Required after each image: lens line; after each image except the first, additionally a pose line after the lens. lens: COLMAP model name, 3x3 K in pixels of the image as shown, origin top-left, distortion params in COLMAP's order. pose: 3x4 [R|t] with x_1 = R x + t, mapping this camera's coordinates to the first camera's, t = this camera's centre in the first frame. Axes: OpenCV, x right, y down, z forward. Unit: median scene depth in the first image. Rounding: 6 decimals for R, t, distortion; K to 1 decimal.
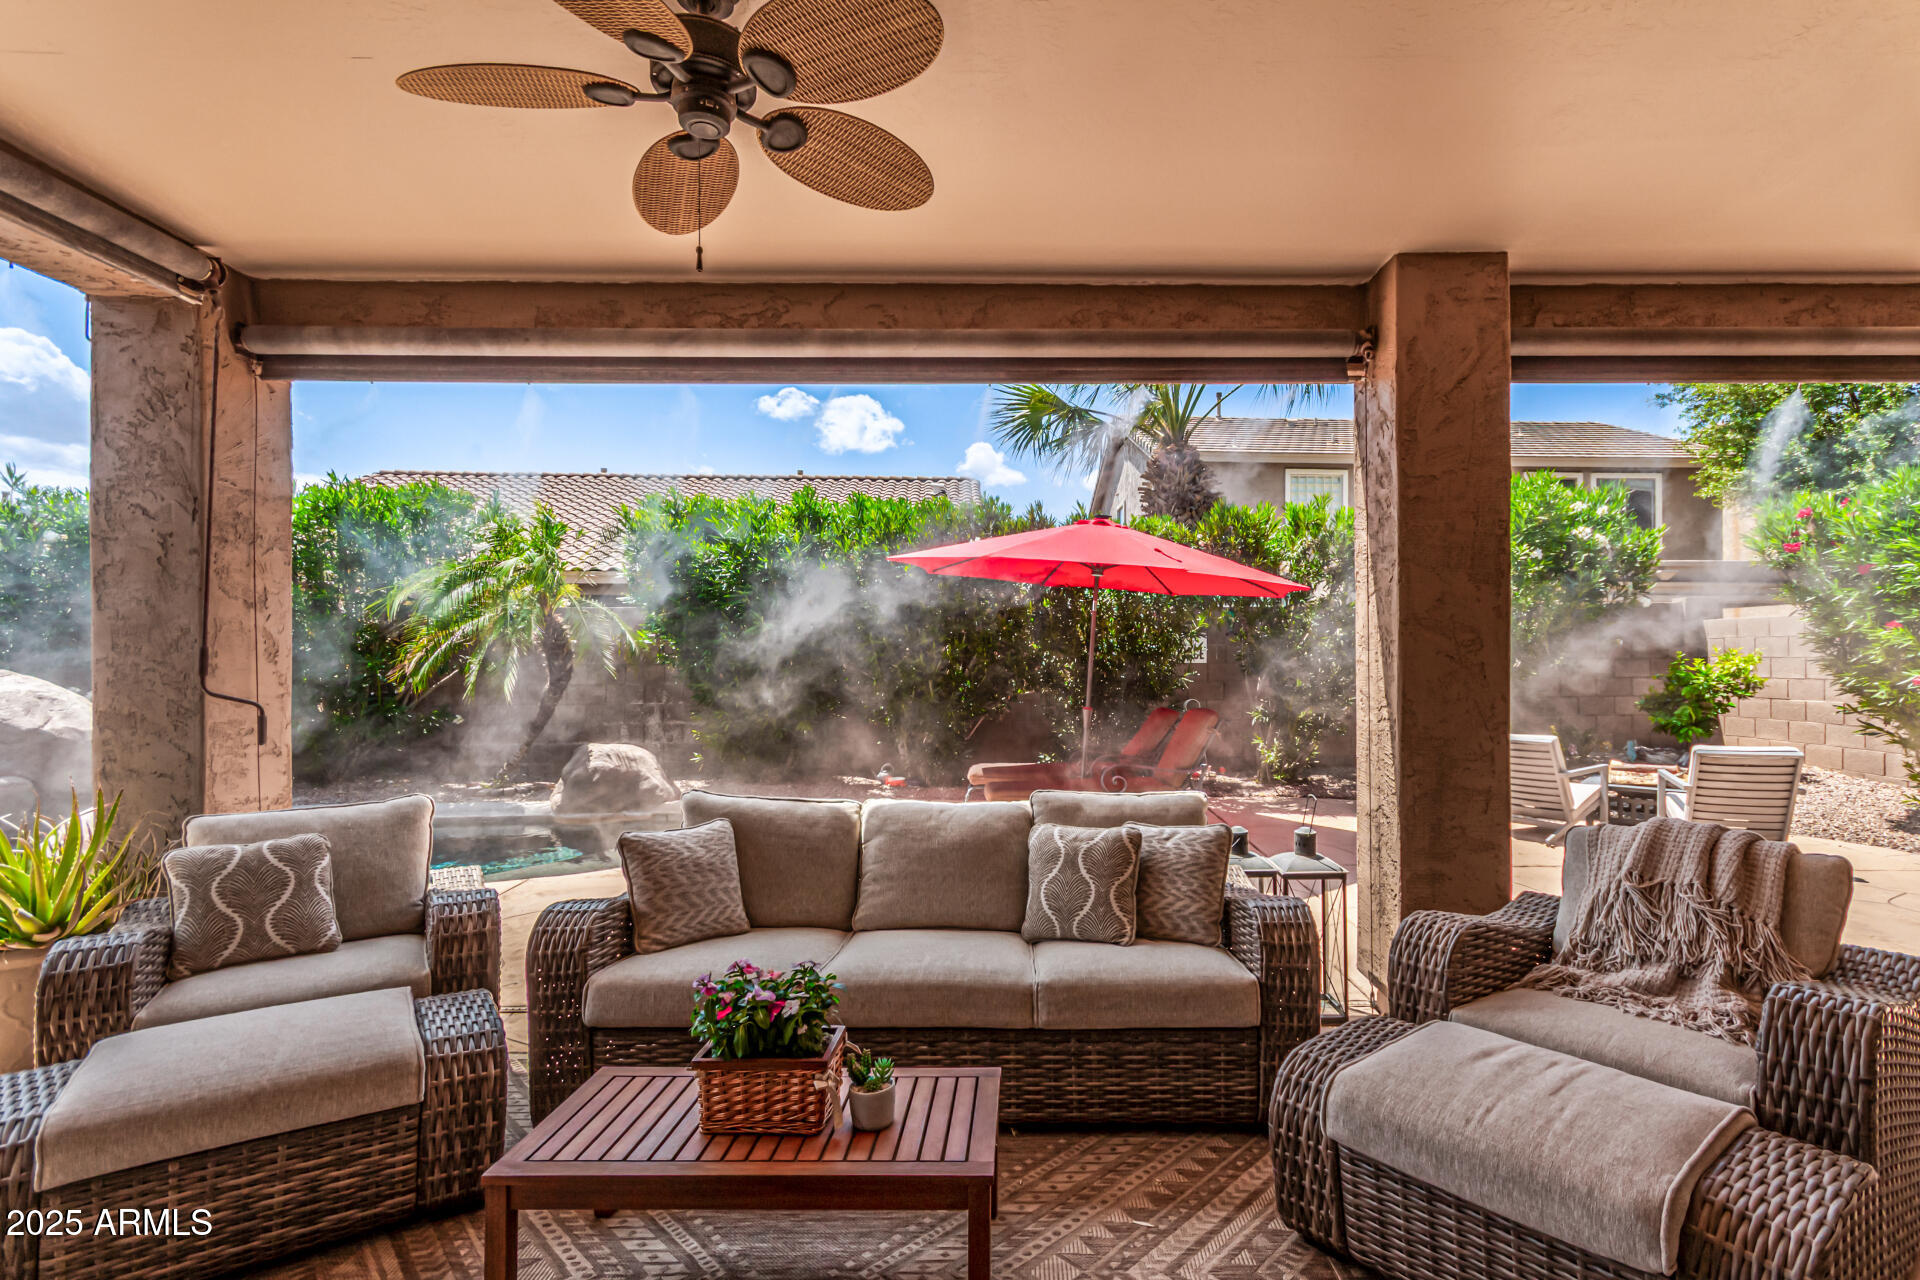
lens RADIAL K [[955.1, 0, 965.2], [0, 955.1, 648.4], [0, 0, 1]] dist [0.002133, 0.000573]
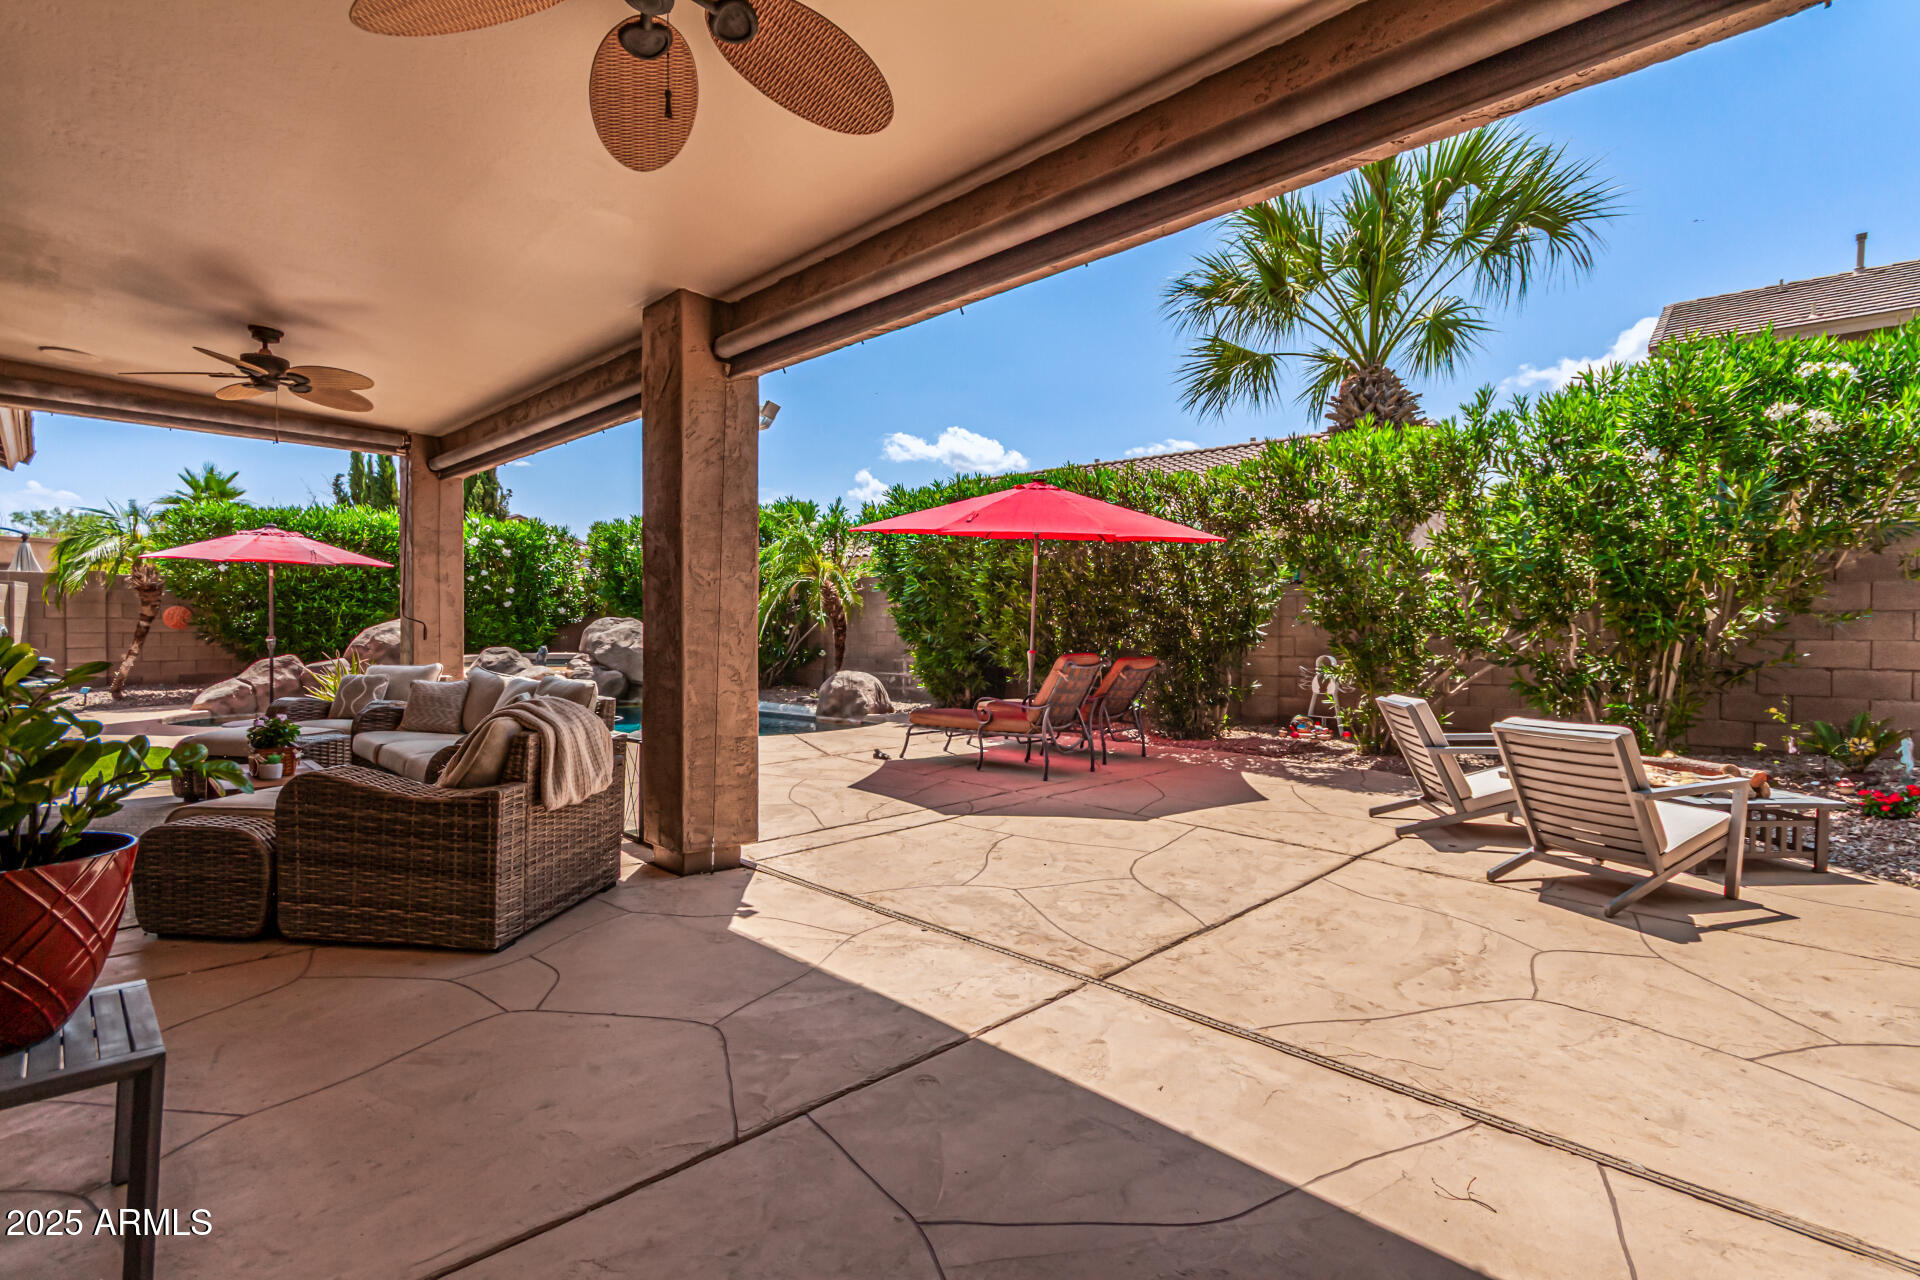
lens RADIAL K [[908.4, 0, 960.5], [0, 908.4, 635.4], [0, 0, 1]] dist [0.000138, -0.000021]
pose [[0.705101, 0.015250, -0.708943, 1.755625], [-0.000626, 0.999782, 0.020883, 0.041799], [0.709106, -0.014281, 0.704957, 0.368645]]
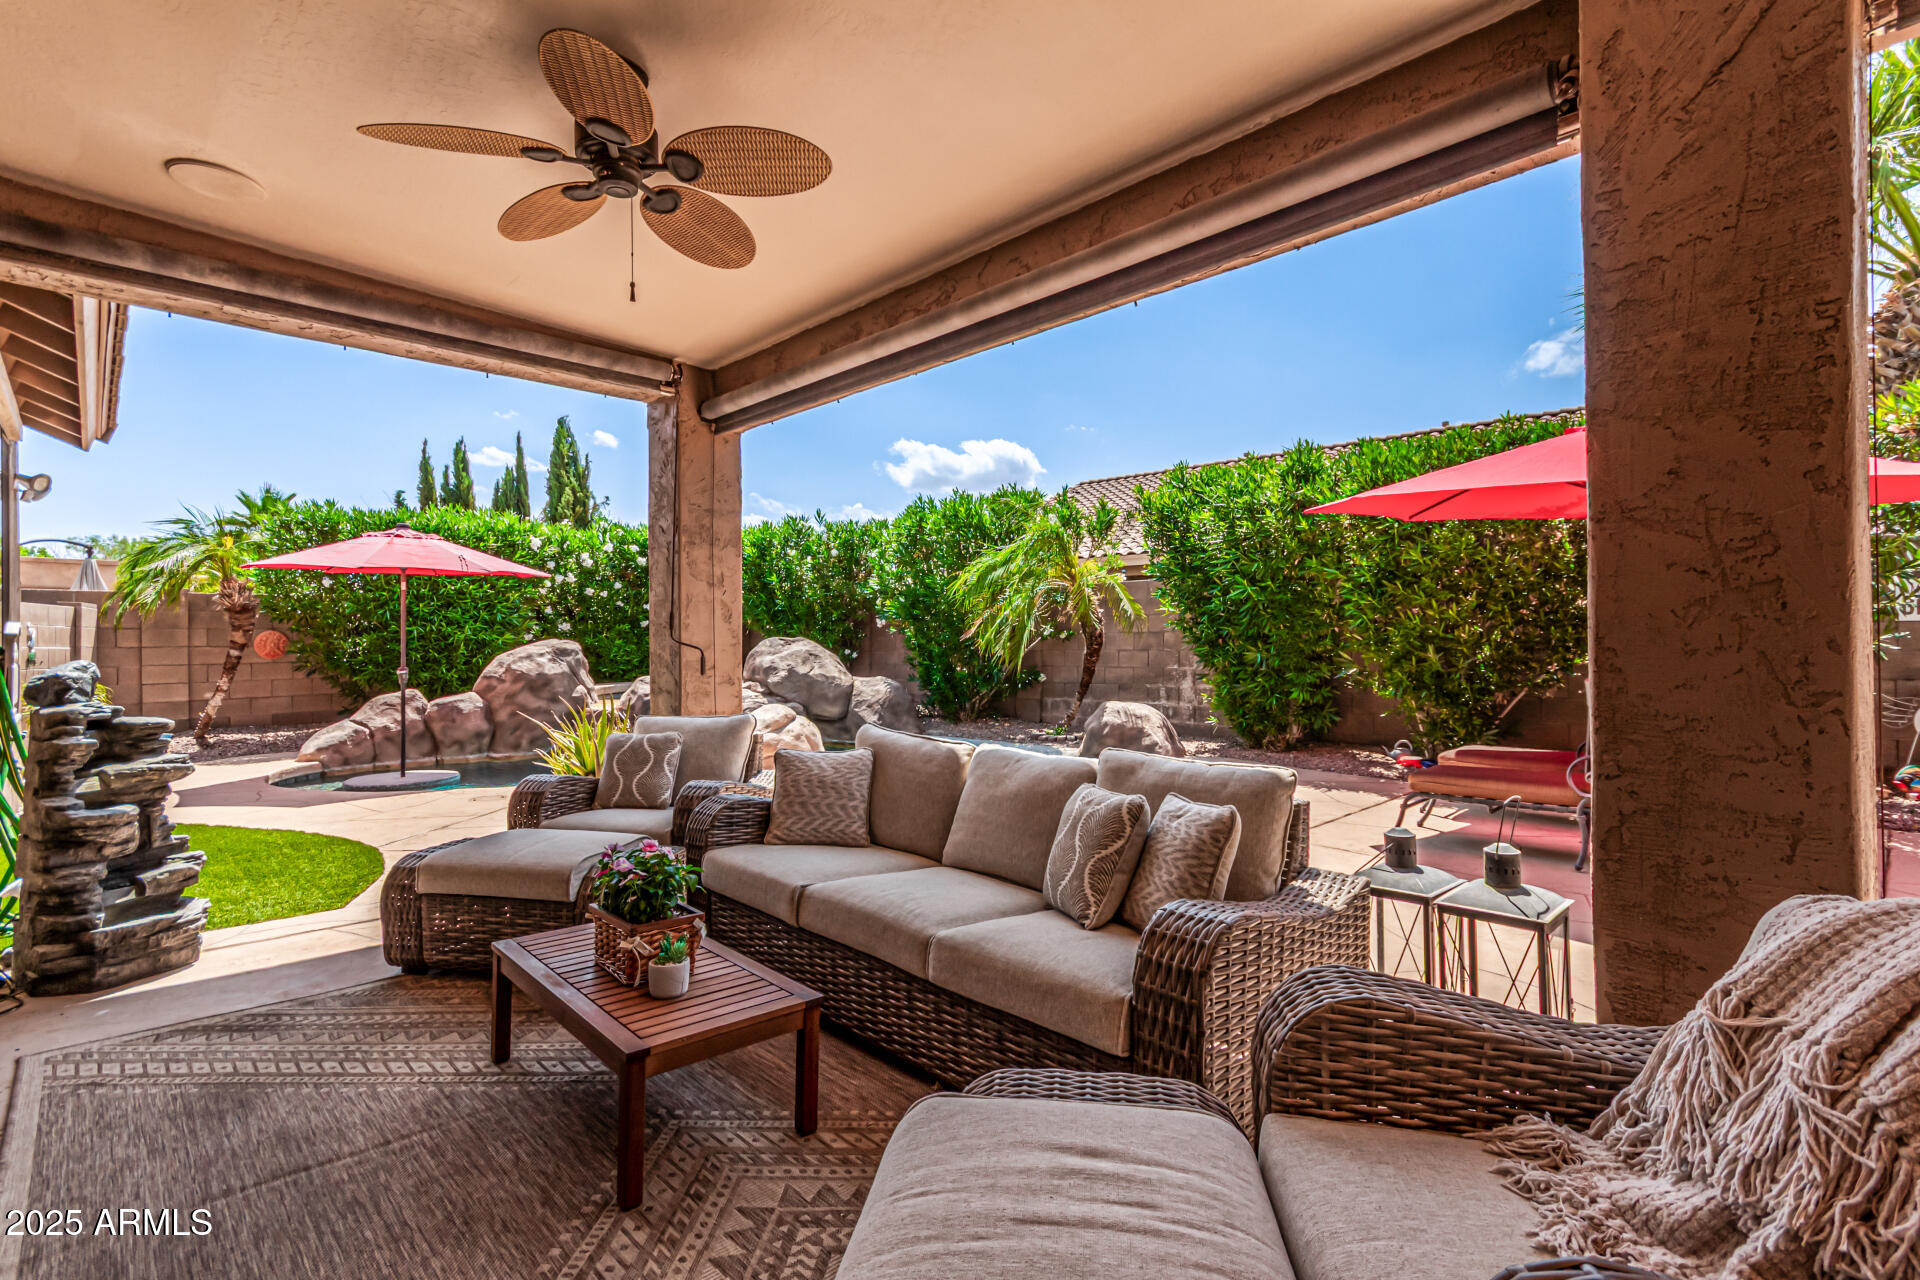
lens RADIAL K [[894.5, 0, 933.3], [0, 894.5, 632.9], [0, 0, 1]] dist [-0.000749, 0.000237]
pose [[0.680556, -0.008544, -0.732646, 0.561758], [0.013443, 0.999909, 0.000827, 0.036576], [0.732573, -0.010412, 0.680609, 0.301496]]
